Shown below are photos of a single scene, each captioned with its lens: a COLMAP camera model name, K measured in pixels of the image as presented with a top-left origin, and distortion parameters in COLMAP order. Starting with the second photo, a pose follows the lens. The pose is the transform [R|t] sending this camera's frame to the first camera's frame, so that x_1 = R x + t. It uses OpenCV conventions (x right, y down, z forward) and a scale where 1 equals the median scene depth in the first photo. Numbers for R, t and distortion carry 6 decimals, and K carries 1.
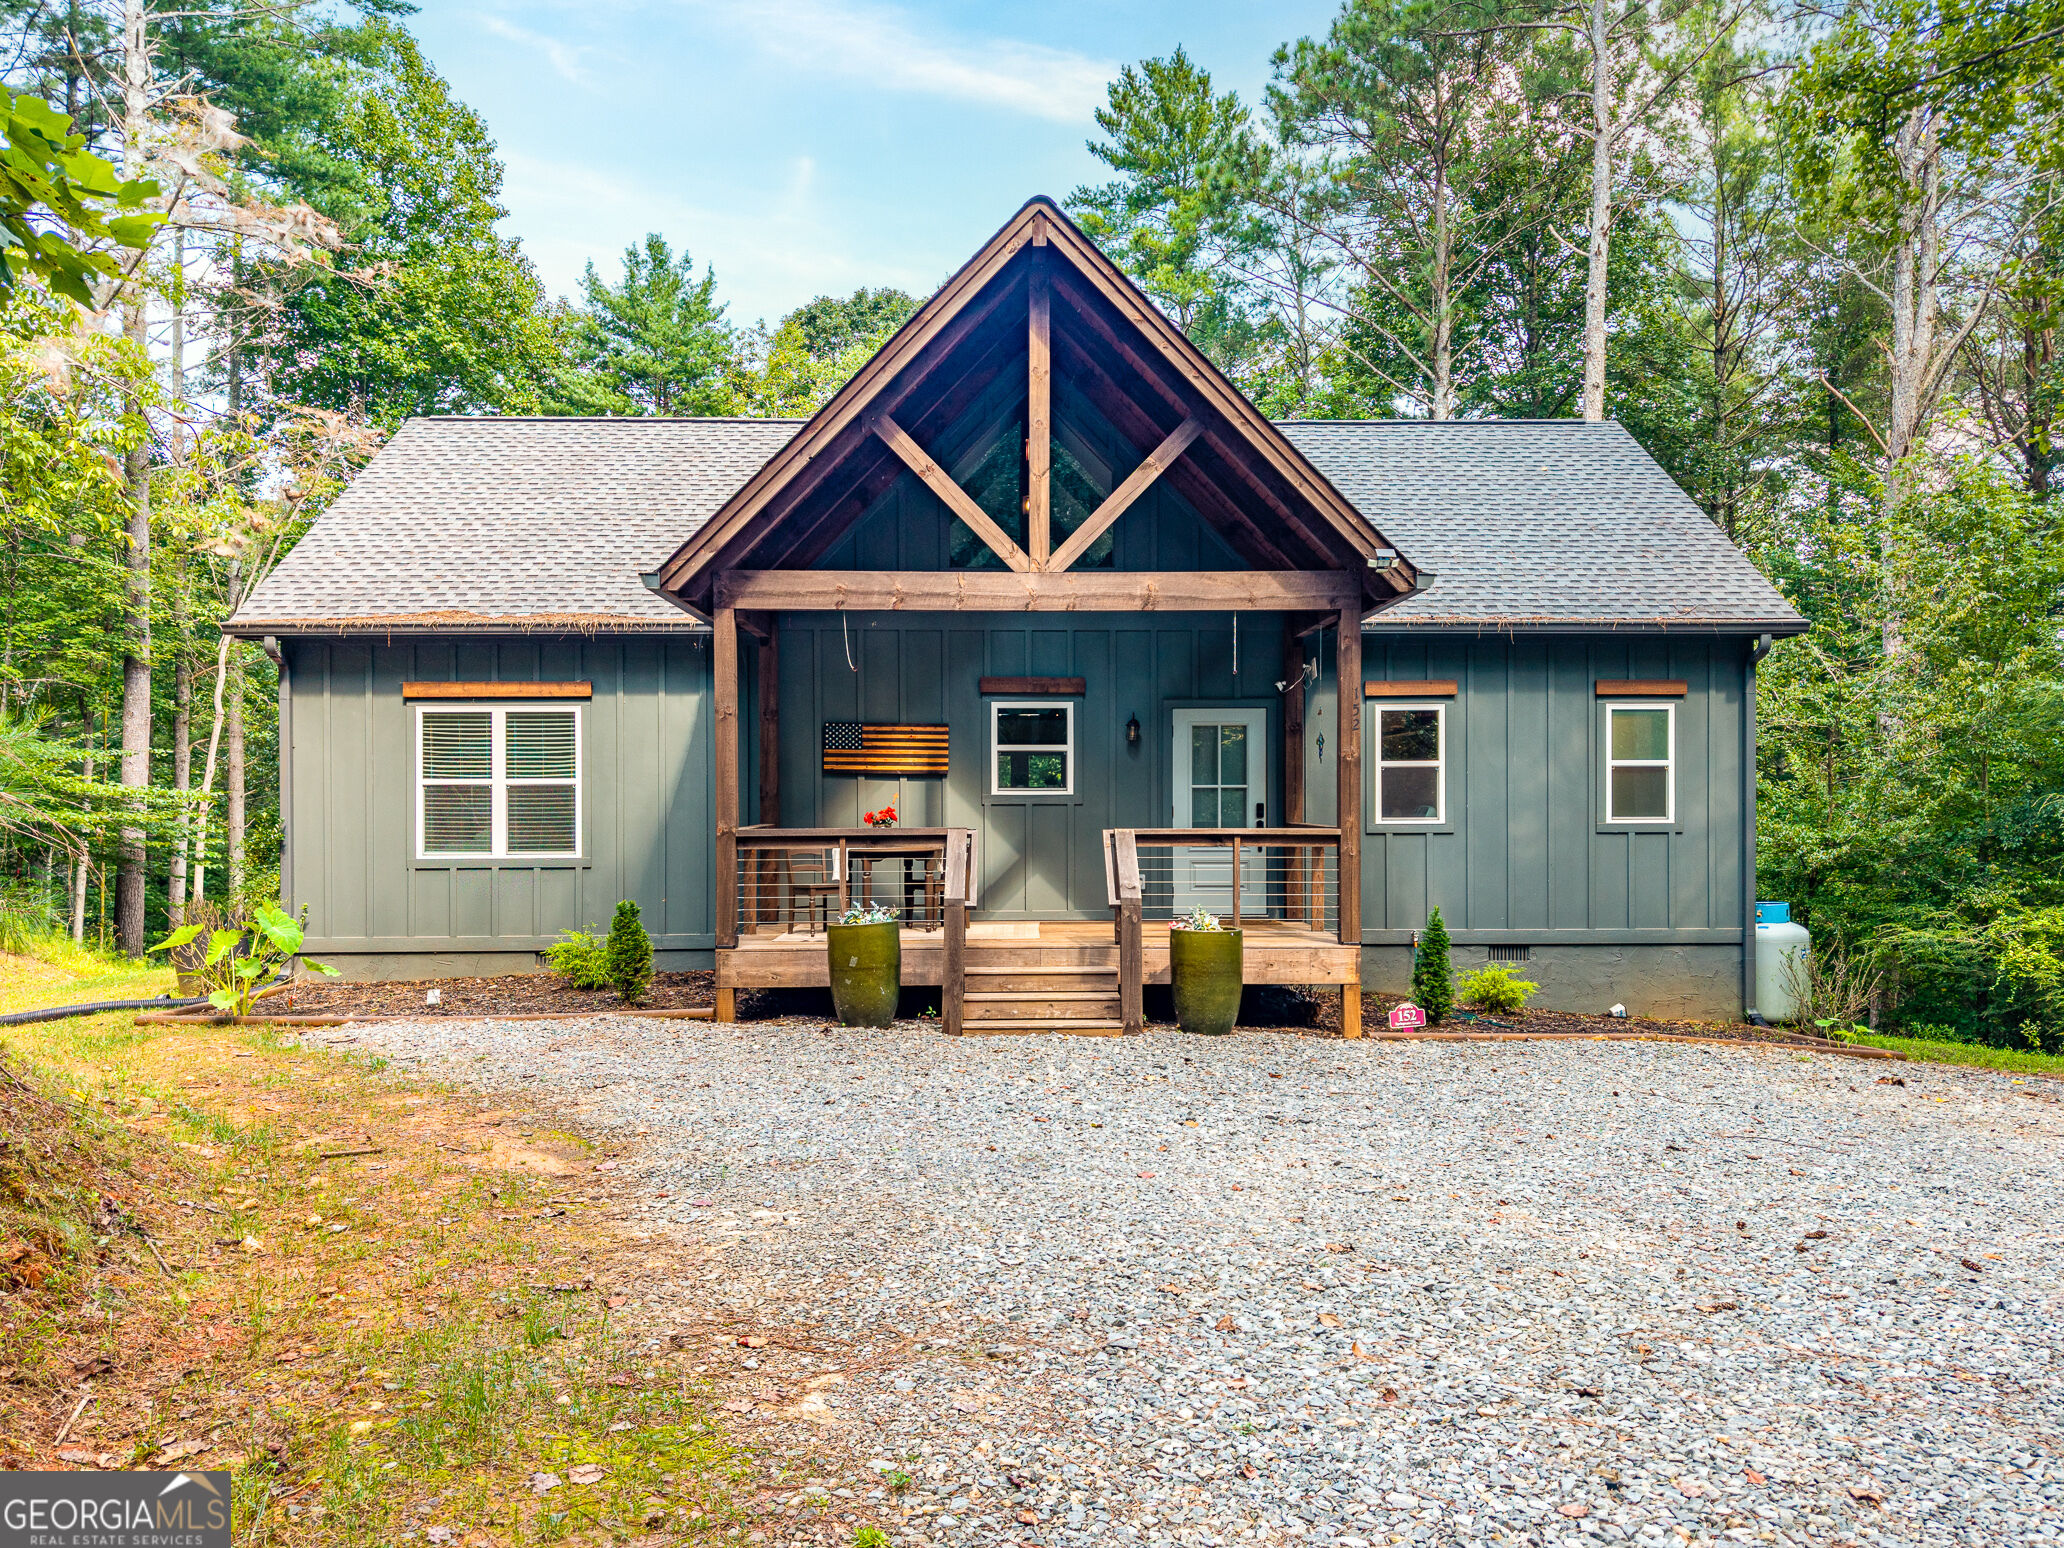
lens RADIAL K [[1448.5, 0, 1032.0], [0, 1448.5, 774.0], [0, 0, 1]] dist [0.000844, -0.001151]
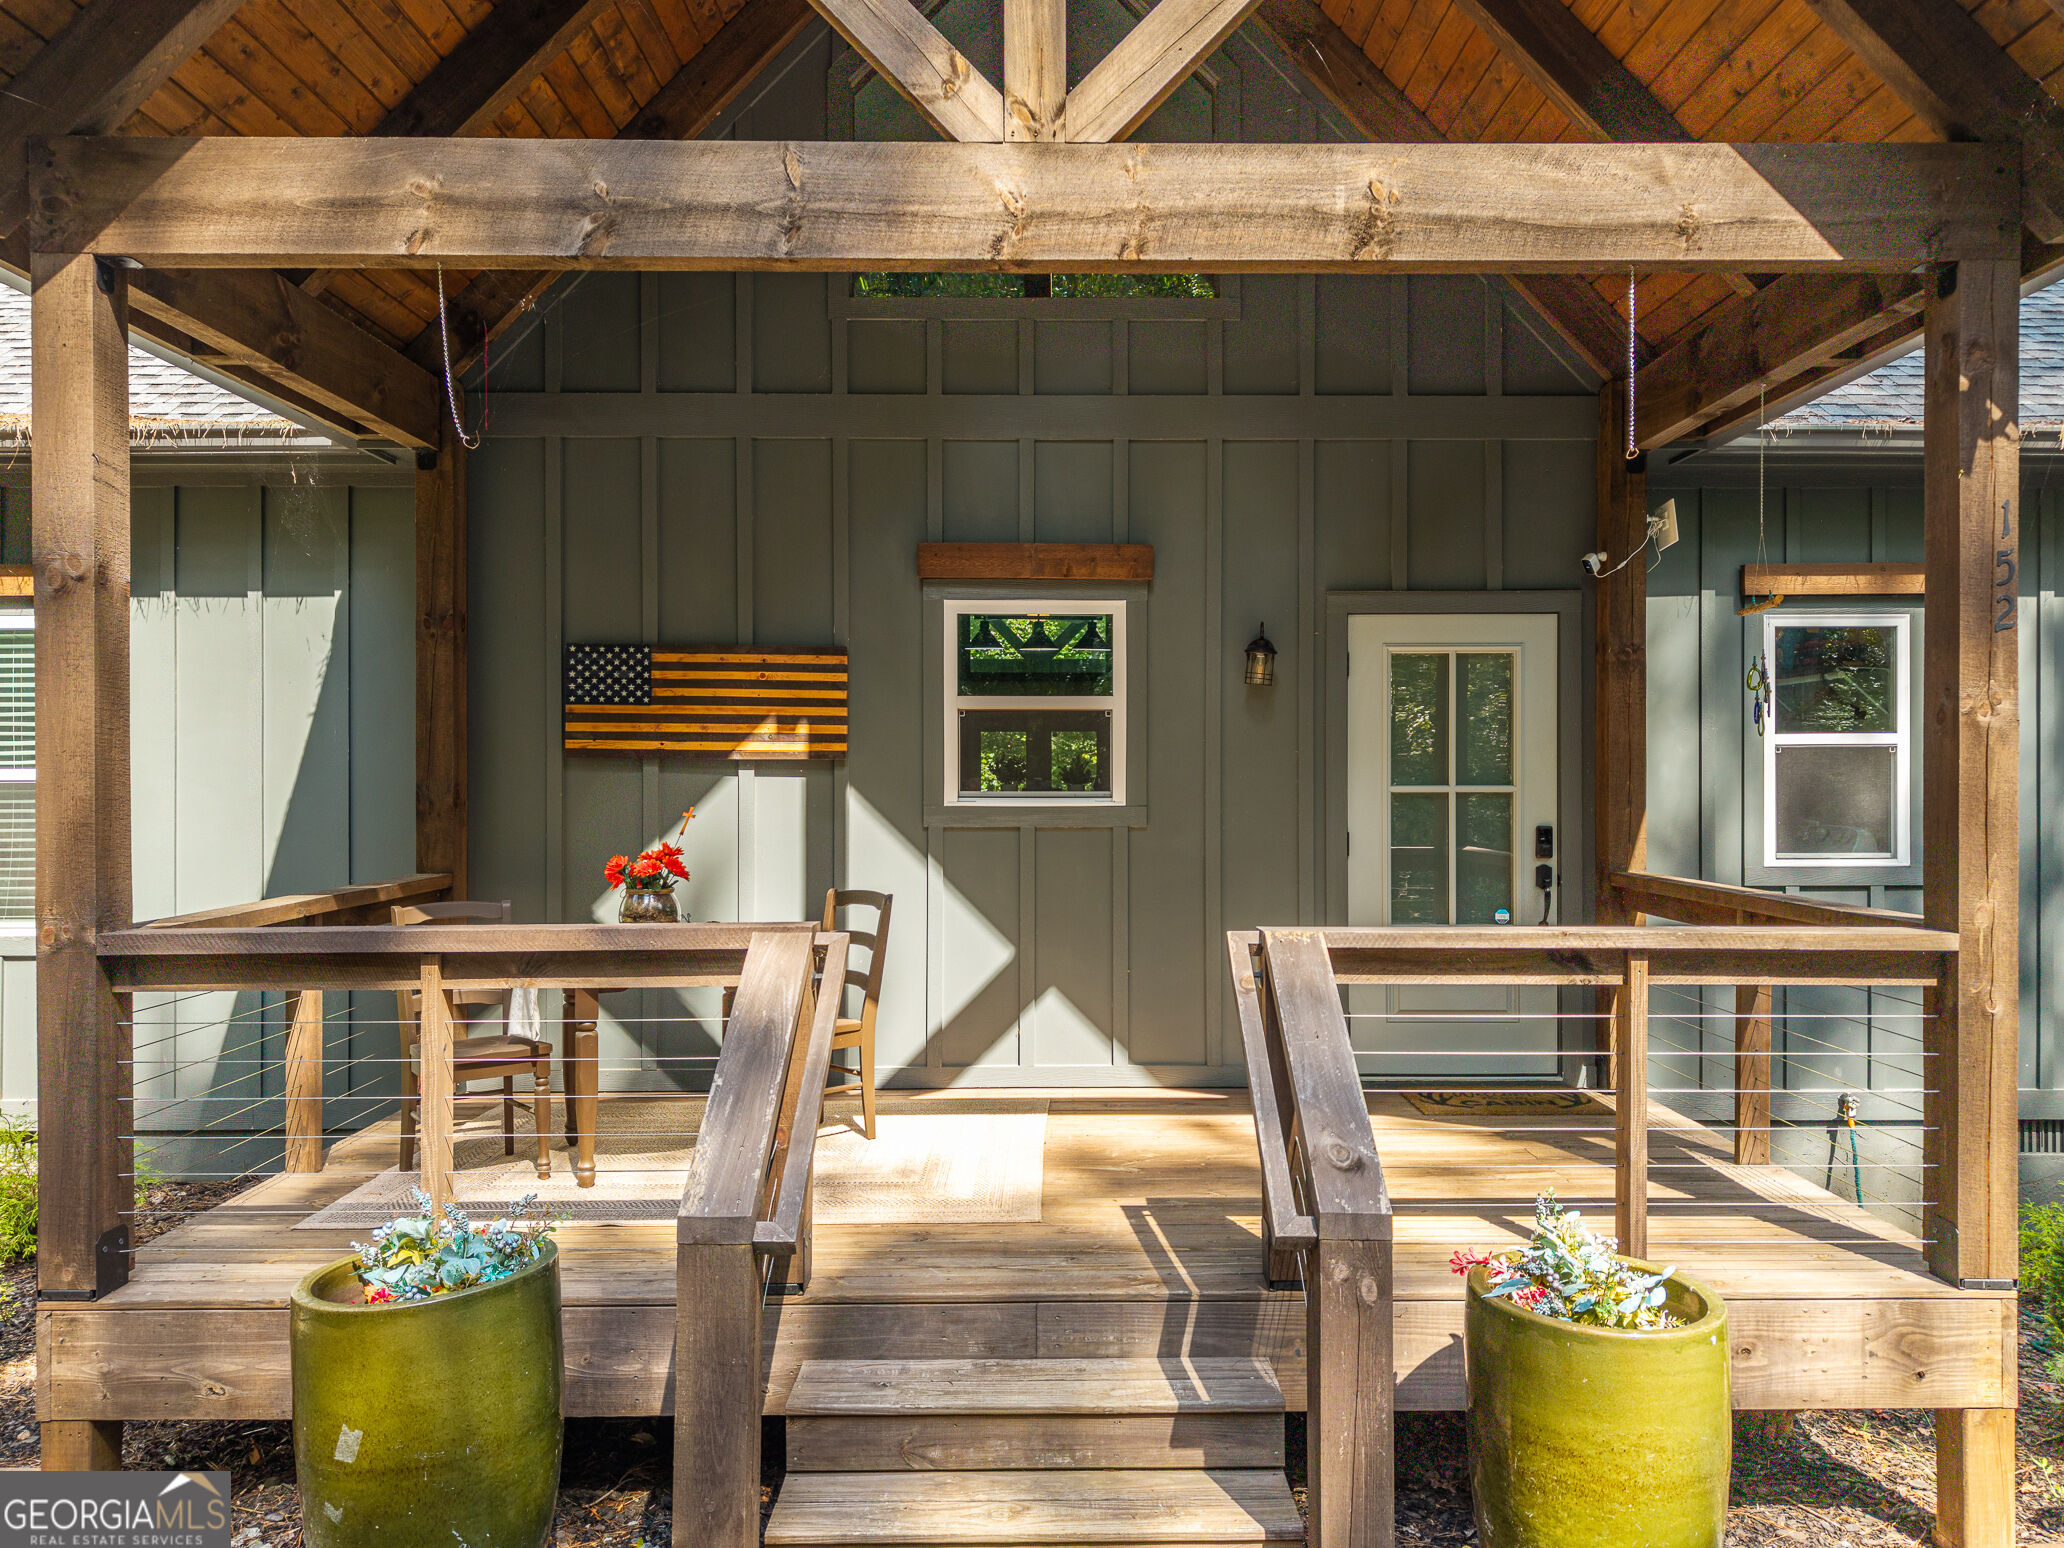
lens RADIAL K [[1448.5, 0, 1032.0], [0, 1448.5, 774.0], [0, 0, 1]] dist [0.000844, -0.001151]
pose [[0.999721, 0.001958, -0.023557, 0.010058], [-0.001699, 0.999938, 0.011004, -0.000741], [0.023577, -0.010961, 0.999662, 0.550533]]
